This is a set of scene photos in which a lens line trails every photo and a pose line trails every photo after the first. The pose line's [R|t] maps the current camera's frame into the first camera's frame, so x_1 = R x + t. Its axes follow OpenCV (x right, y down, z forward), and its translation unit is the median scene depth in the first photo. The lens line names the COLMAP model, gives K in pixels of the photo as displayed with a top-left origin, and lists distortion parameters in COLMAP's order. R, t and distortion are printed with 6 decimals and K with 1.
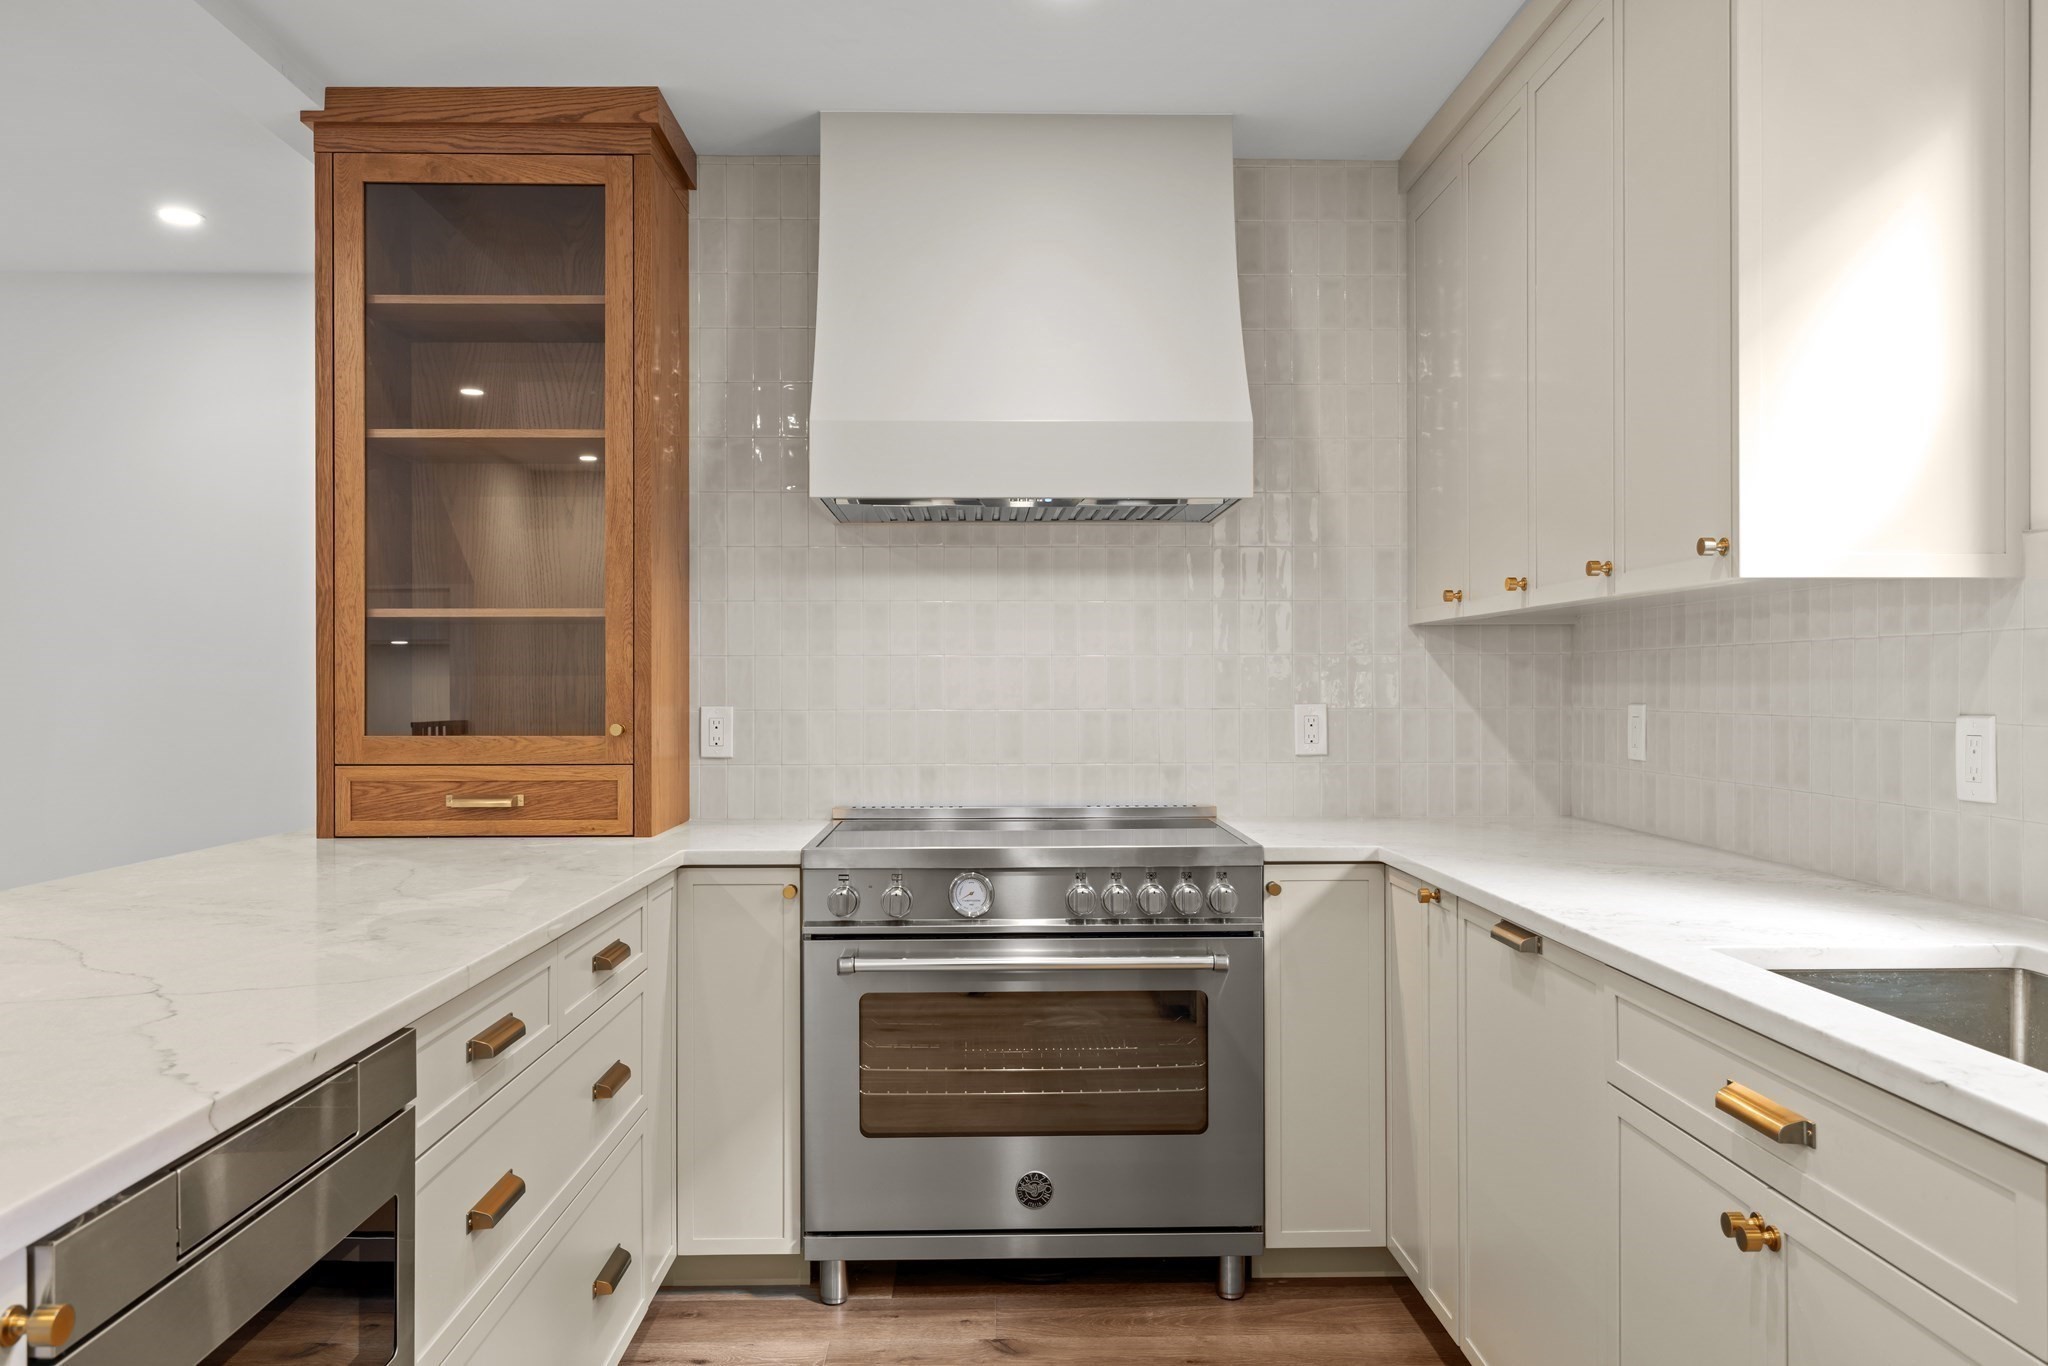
lens RADIAL K [[1484.0, 0, 1024.0], [0, 1484.0, 683.0], [0, 0, 1]] dist [0.000646, -0.001284]
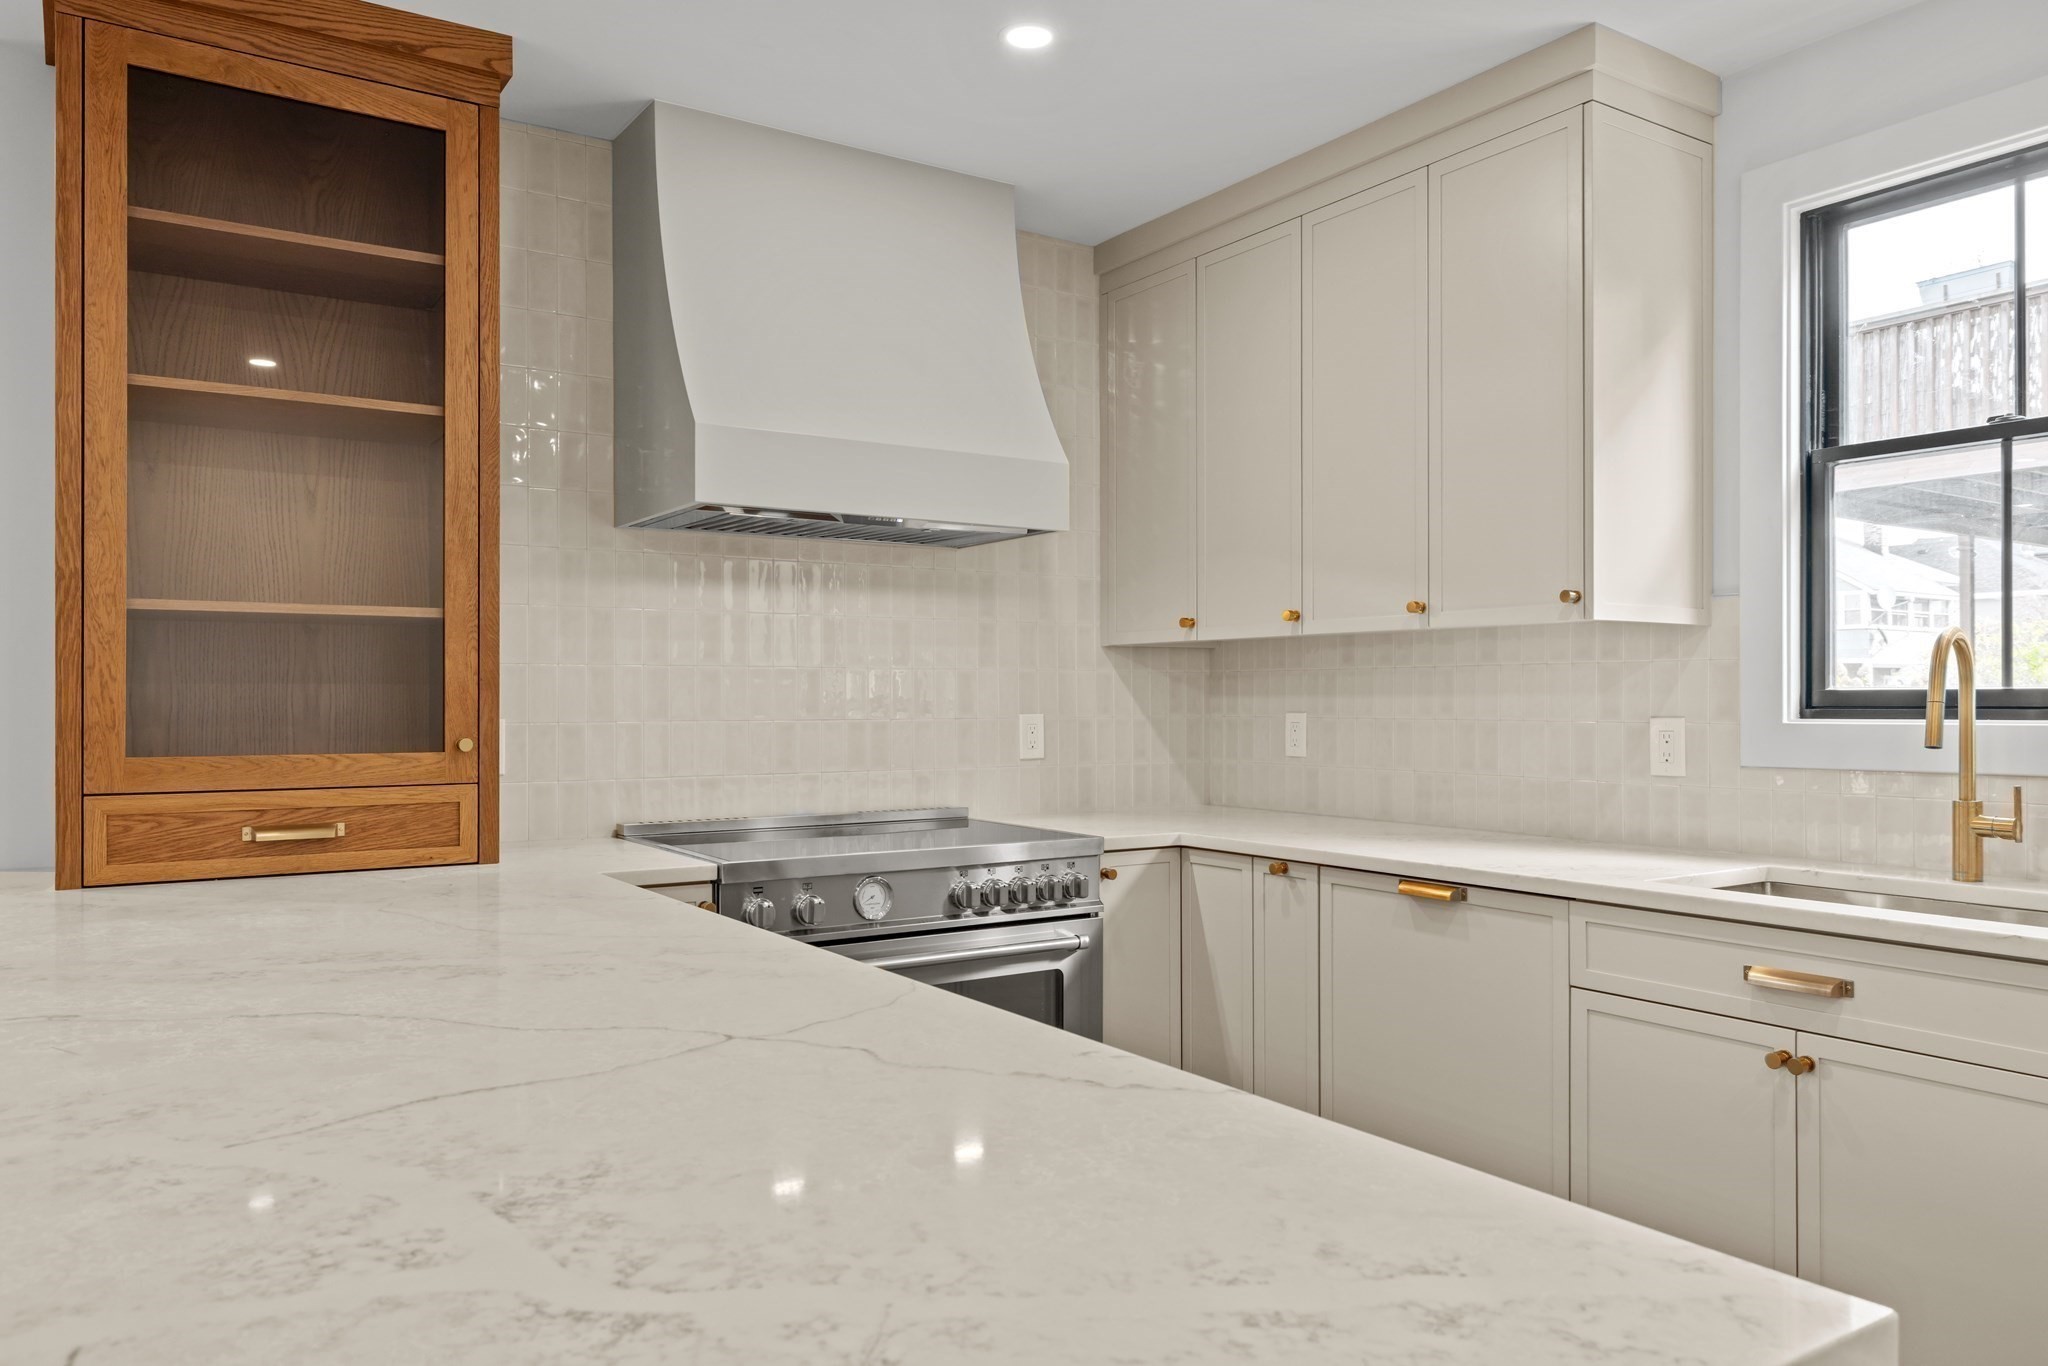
lens RADIAL K [[1427.6, 0, 1028.2], [0, 1427.6, 693.9], [0, 0, 1]] dist [0.002436, -0.002032]
pose [[0.846623, 0.003487, 0.532182, -0.442357], [-0.001962, 0.999992, -0.003431, 0.003078], [-0.532190, 0.001861, 0.846623, 0.091910]]
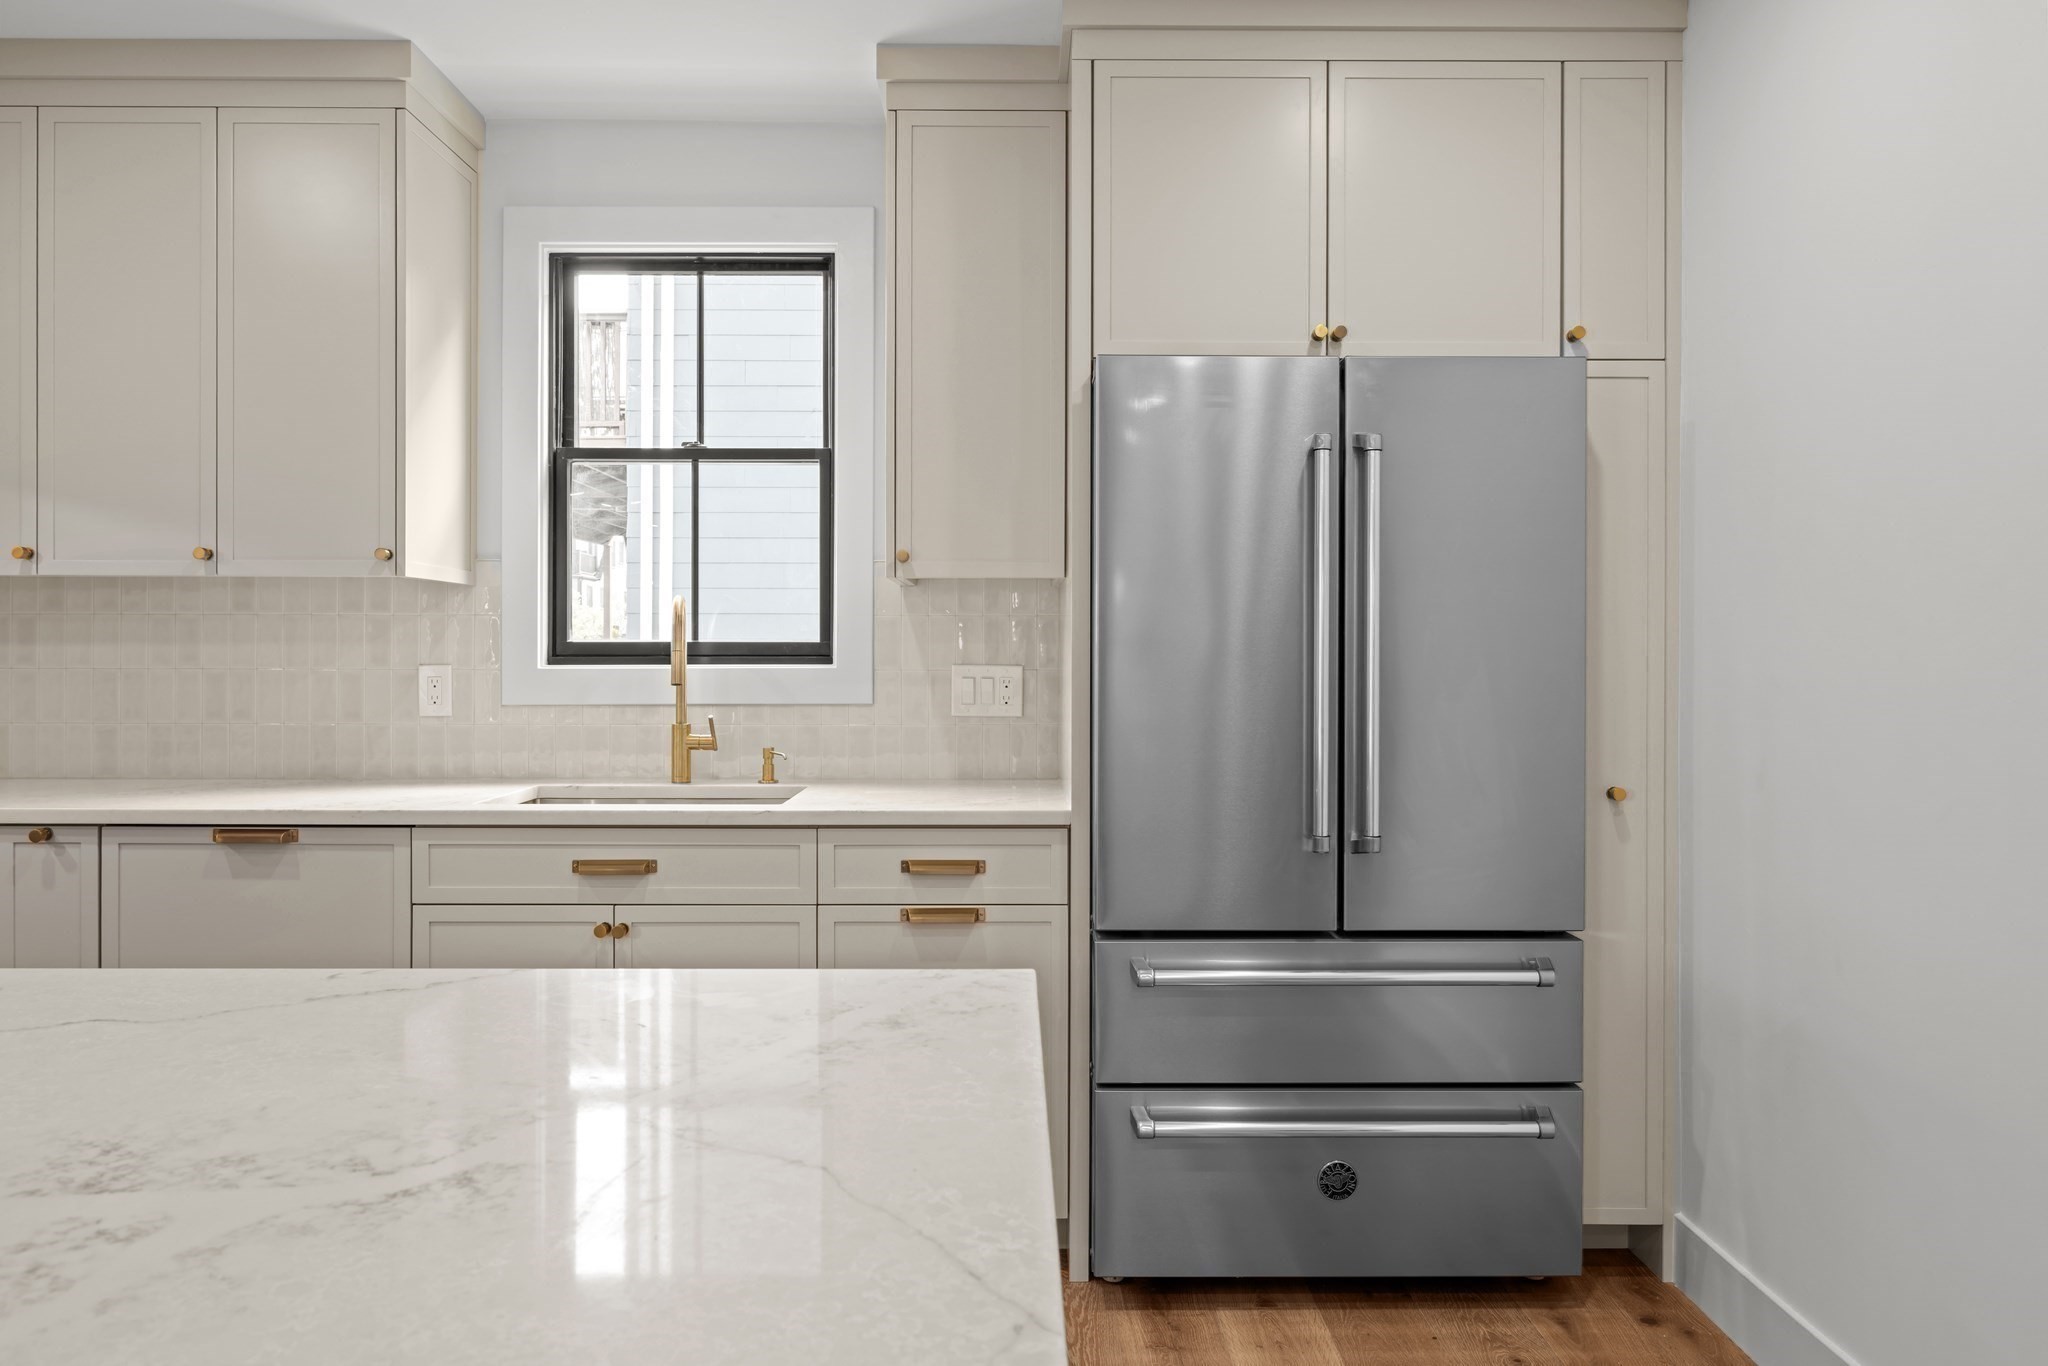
lens RADIAL K [[1403.5, 0, 1022.7], [0, 1403.5, 653.4], [0, 0, 1]] dist [0.000808, -0.001460]
pose [[0.012758, 0.001979, 0.999917, -0.633933], [-0.004515, 0.999988, -0.001921, 0.006060], [-0.999908, -0.004490, 0.012767, 0.214205]]
